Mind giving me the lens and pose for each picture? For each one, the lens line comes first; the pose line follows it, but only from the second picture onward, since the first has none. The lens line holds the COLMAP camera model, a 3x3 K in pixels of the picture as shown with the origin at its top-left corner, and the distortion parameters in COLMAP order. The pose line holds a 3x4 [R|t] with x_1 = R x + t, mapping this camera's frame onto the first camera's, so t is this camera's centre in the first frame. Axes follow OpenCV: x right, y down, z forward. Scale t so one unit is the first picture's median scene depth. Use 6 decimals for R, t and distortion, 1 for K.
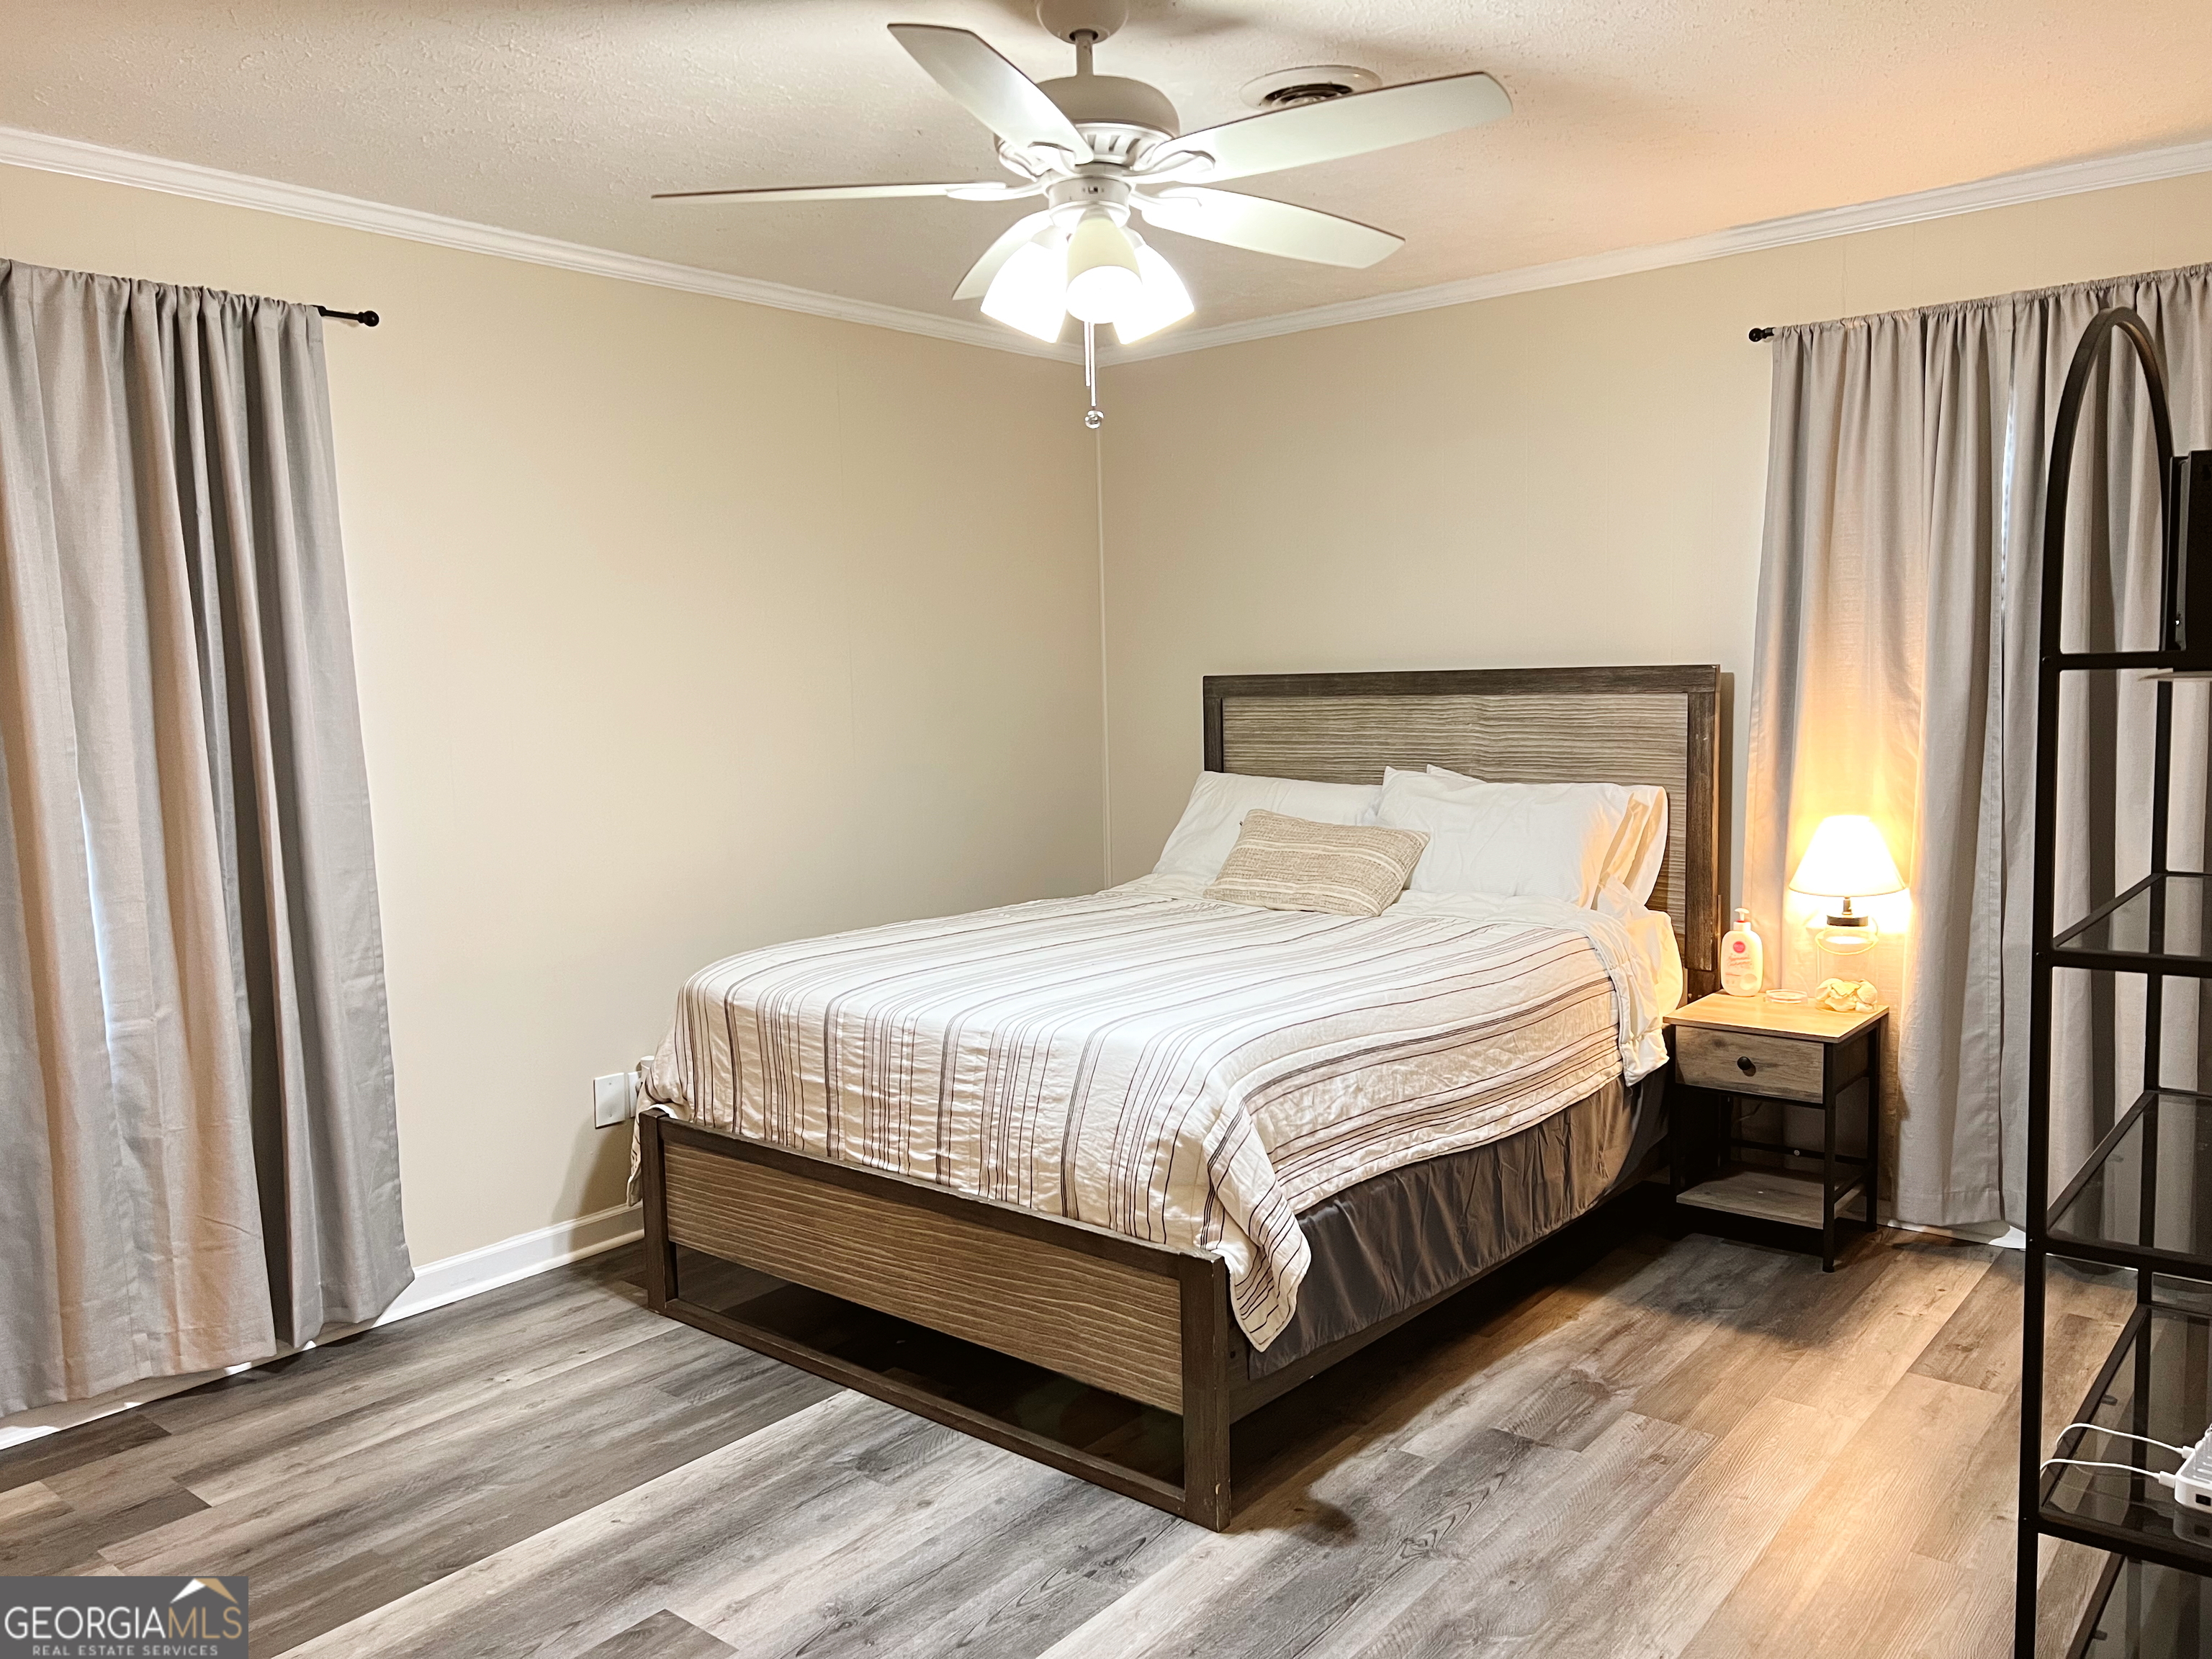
lens RADIAL K [[1660.2, 0, 1099.9], [0, 1660.2, 830.5], [0, 0, 1]] dist [0.061130, -0.078213]
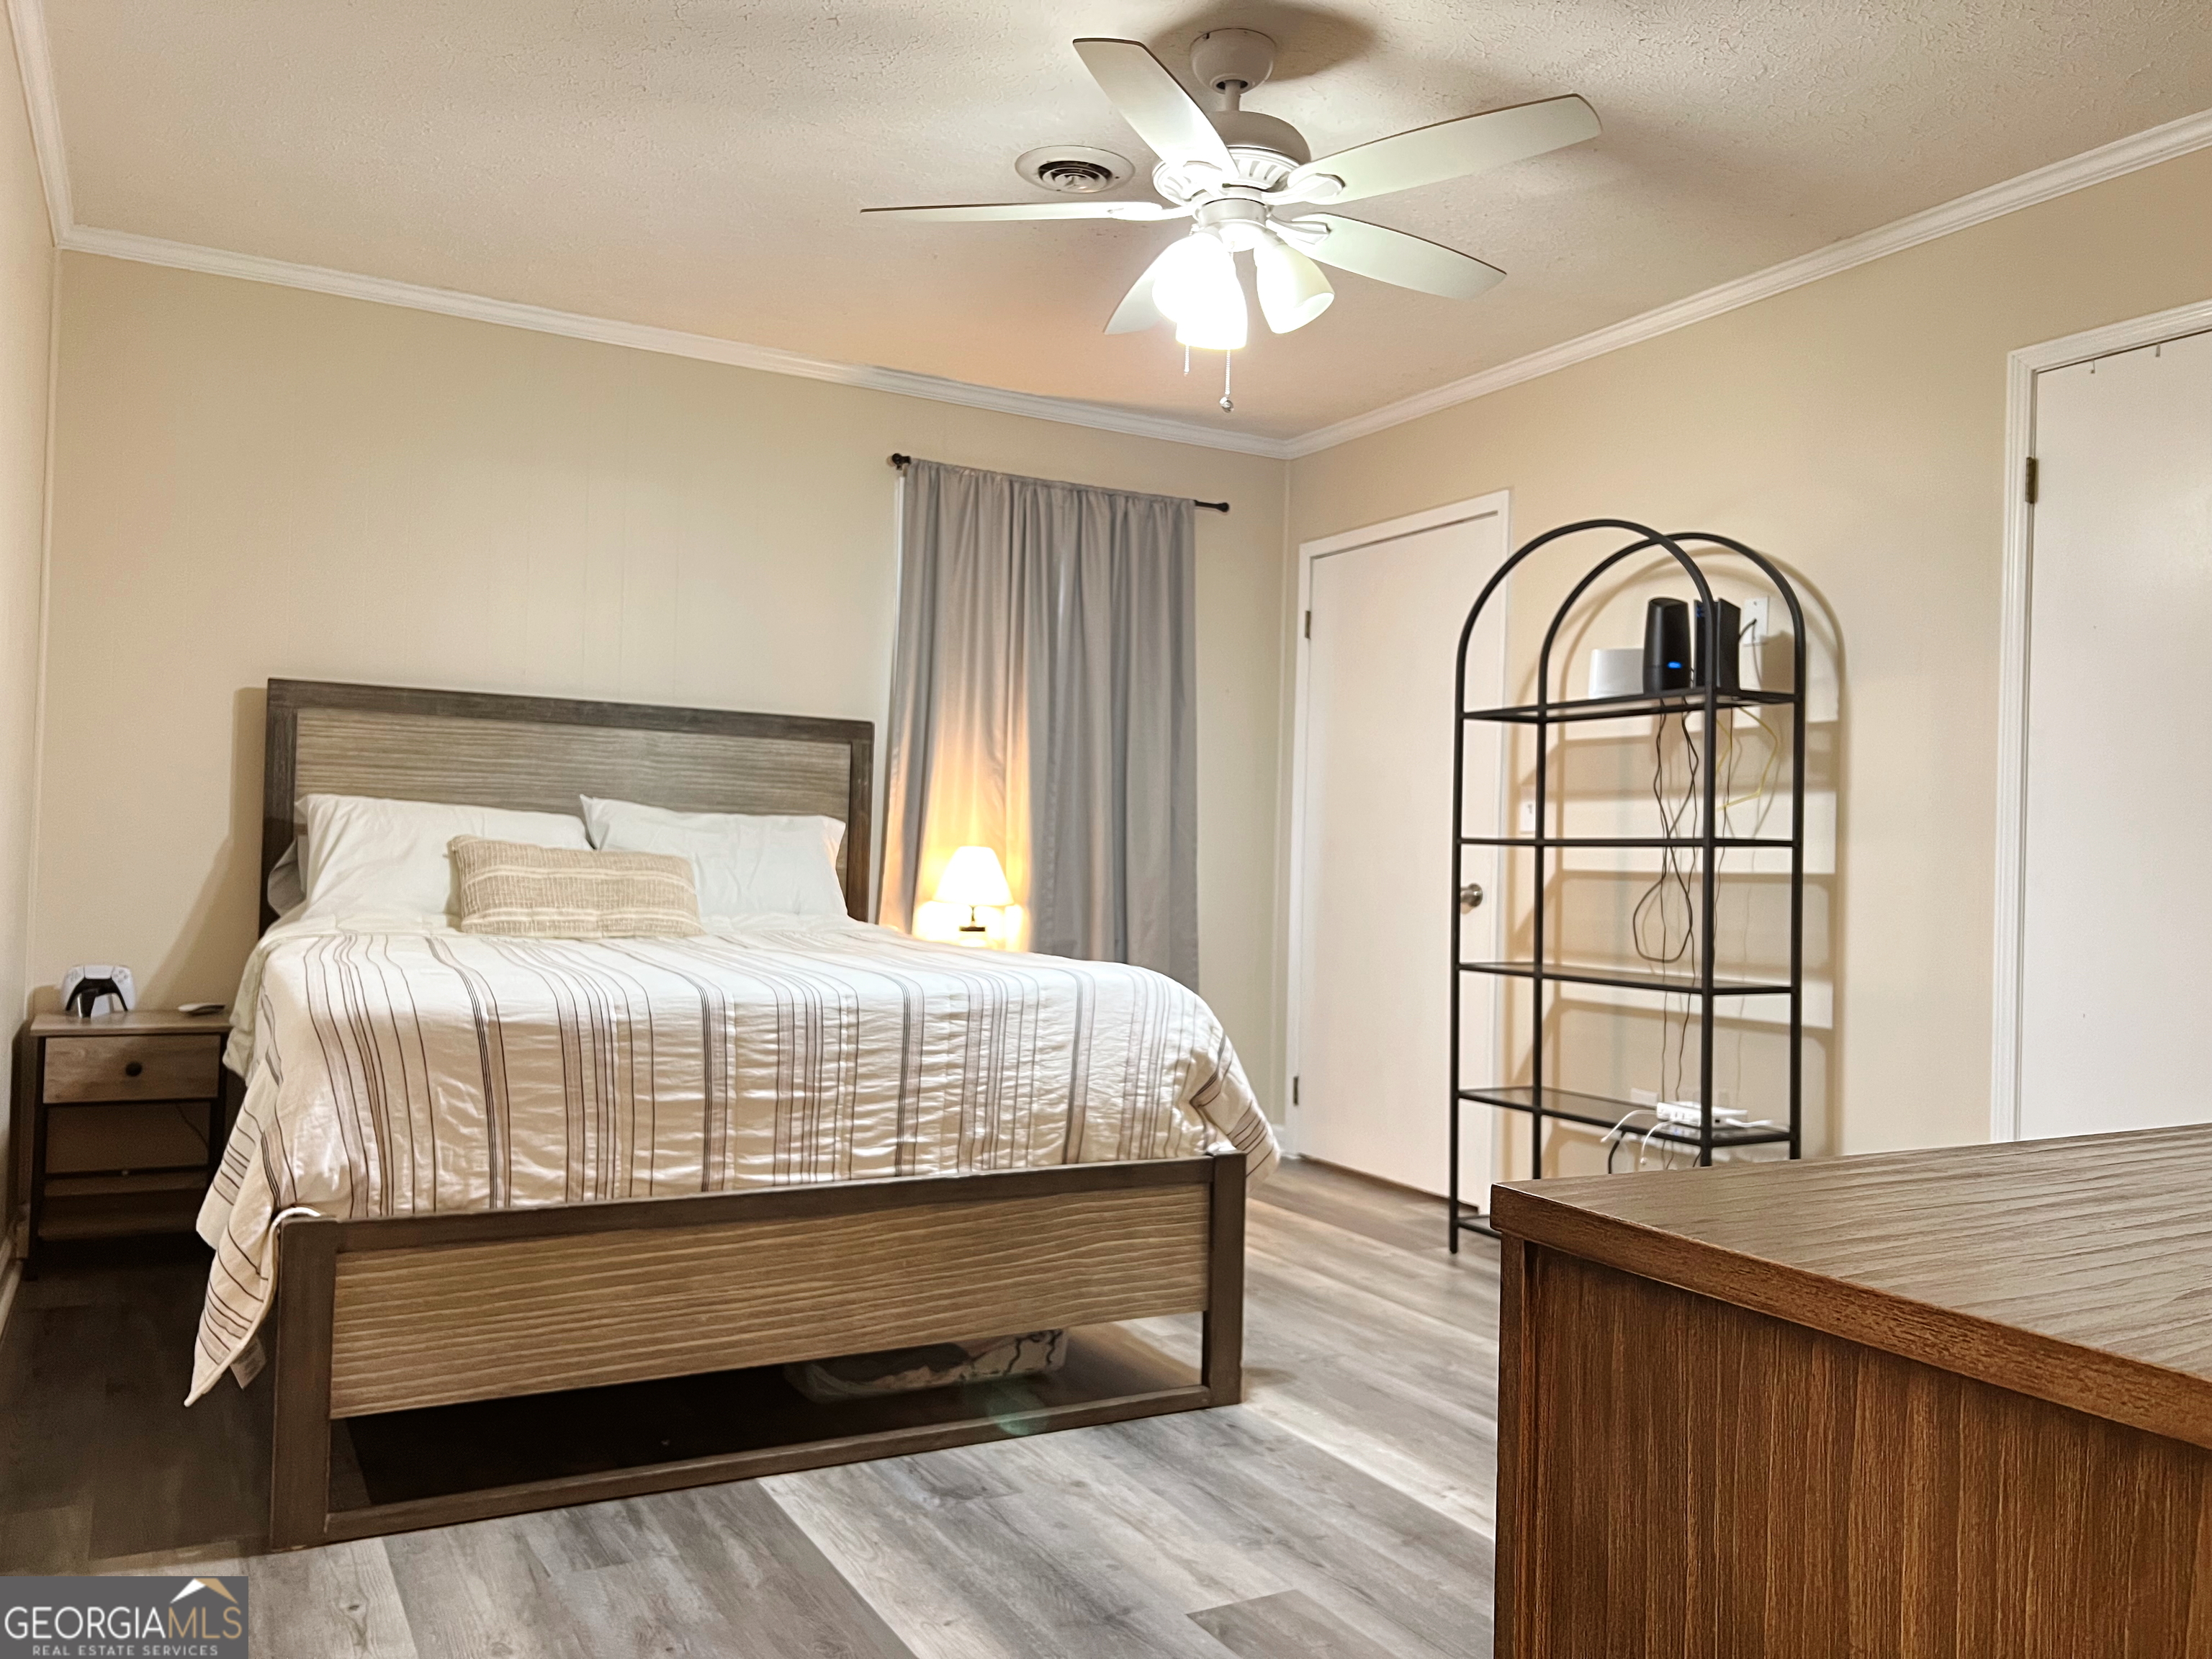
lens RADIAL K [[1660.2, 0, 1099.9], [0, 1660.2, 830.5], [0, 0, 1]] dist [0.061130, -0.078213]
pose [[0.362786, 0.050686, 0.930493, -0.890063], [0.053383, 0.995749, -0.075054, 0.101260], [-0.930342, 0.076902, 0.358538, 0.569718]]
